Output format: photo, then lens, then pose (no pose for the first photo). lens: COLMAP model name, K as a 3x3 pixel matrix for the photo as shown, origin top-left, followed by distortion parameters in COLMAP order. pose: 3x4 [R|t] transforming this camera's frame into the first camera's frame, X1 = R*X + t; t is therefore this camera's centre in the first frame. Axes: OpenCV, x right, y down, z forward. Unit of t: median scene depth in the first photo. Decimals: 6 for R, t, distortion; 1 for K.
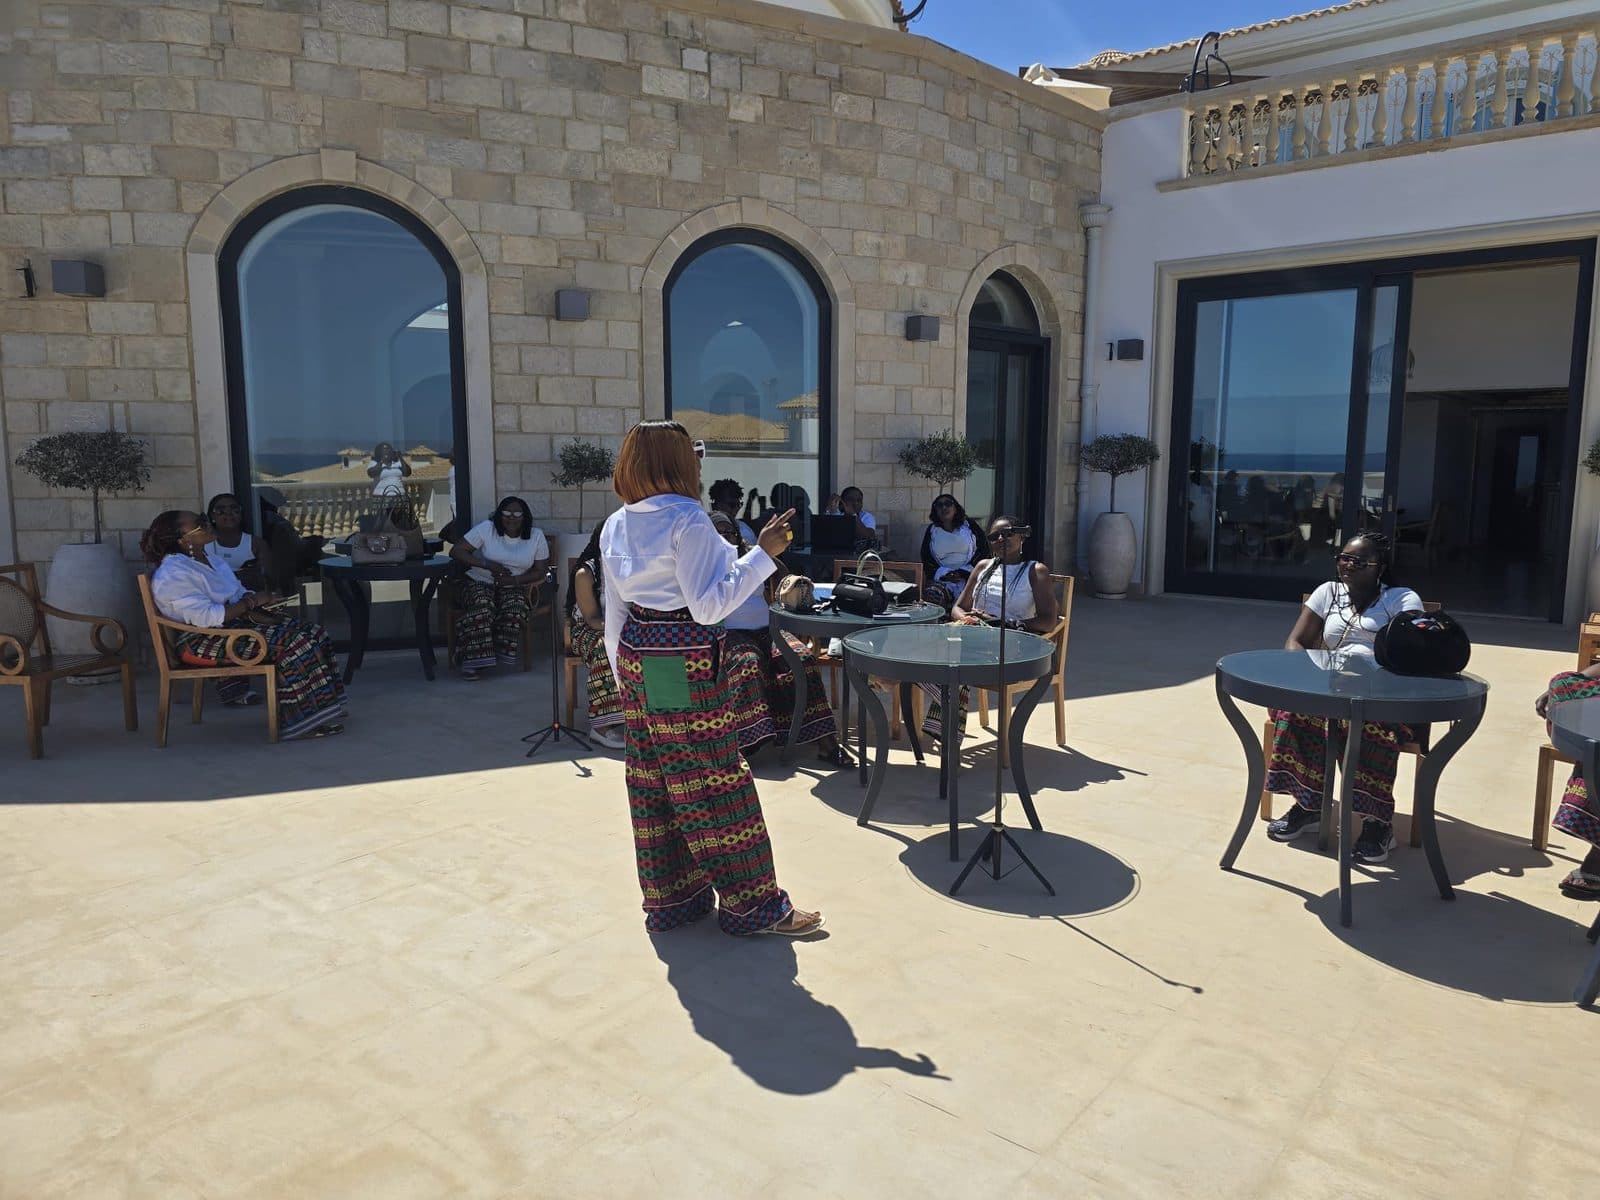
lens RADIAL K [[1064.4, 0, 800.0], [0, 1064.4, 600.0], [0, 0, 1]] dist [-0.001570, -0.003274]
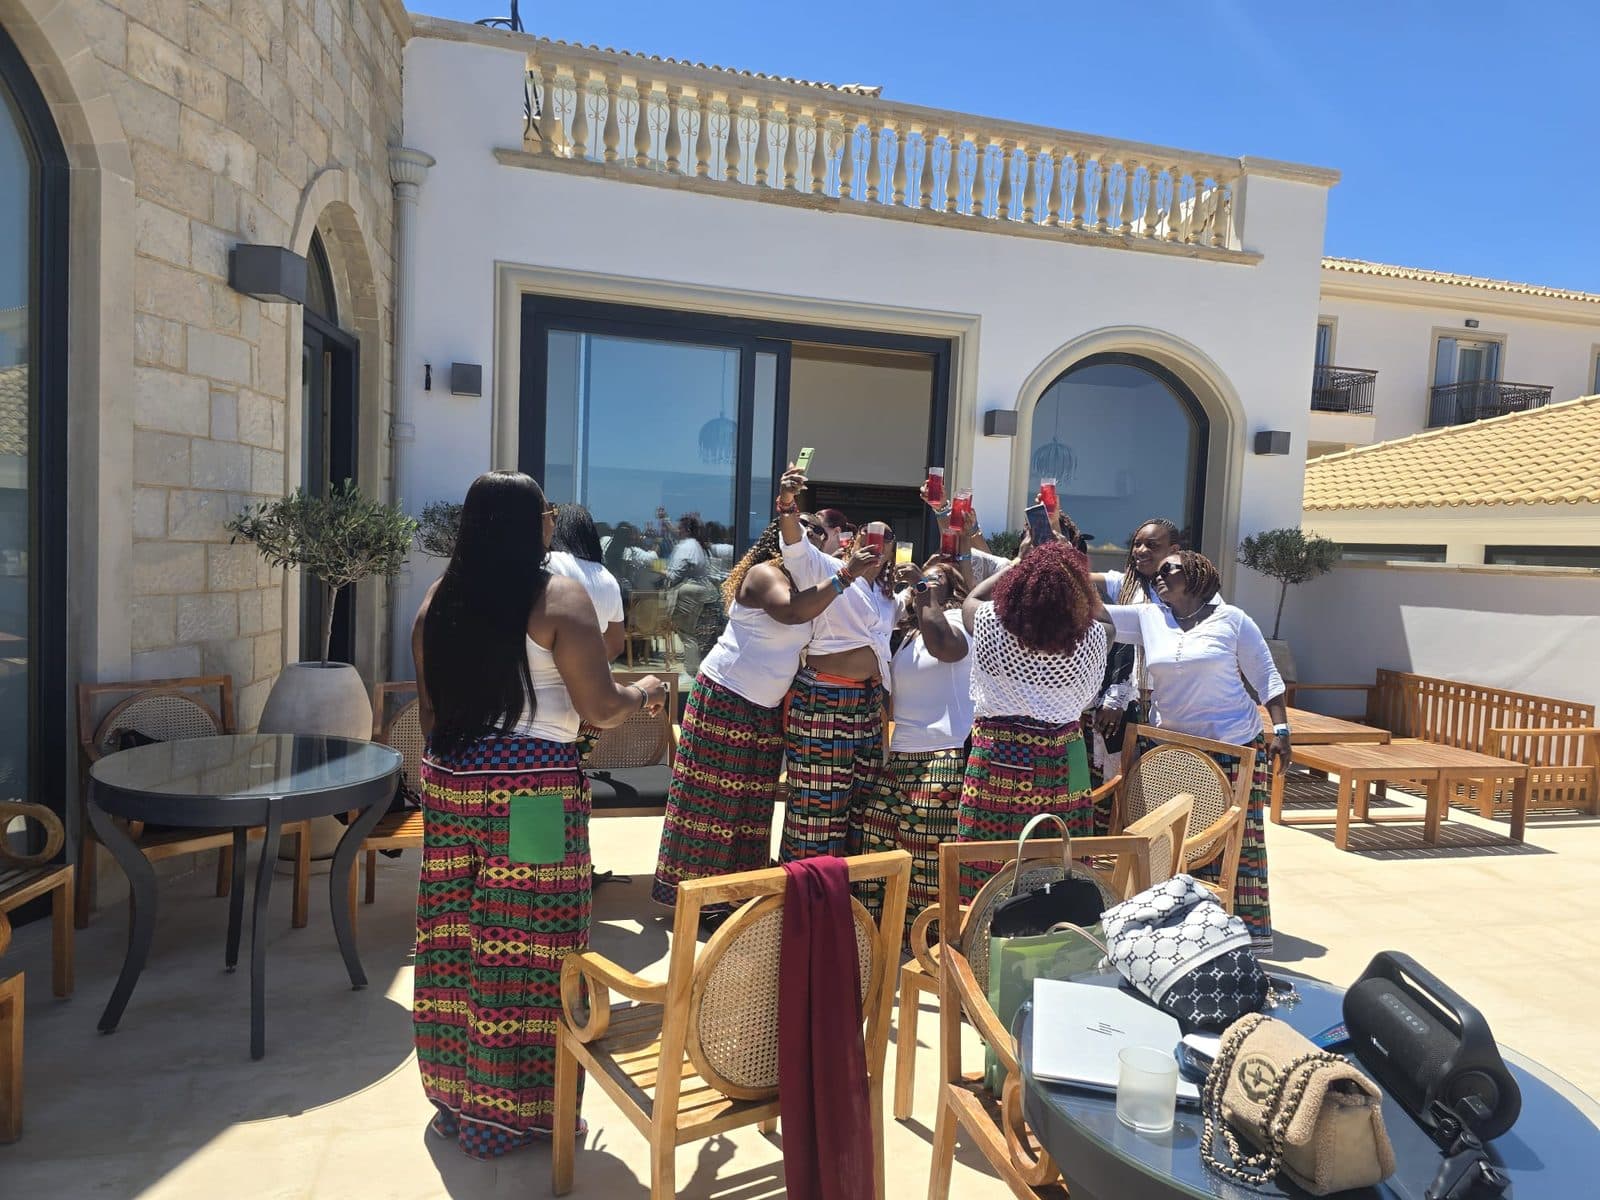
lens RADIAL K [[1064.4, 0, 800.0], [0, 1064.4, 600.0], [0, 0, 1]] dist [-0.001570, -0.003274]
pose [[0.482997, -0.027902, 0.875177, -0.202610], [0.085066, 0.996260, -0.015184, -0.074337], [-0.871480, 0.081782, 0.483564, 0.550915]]
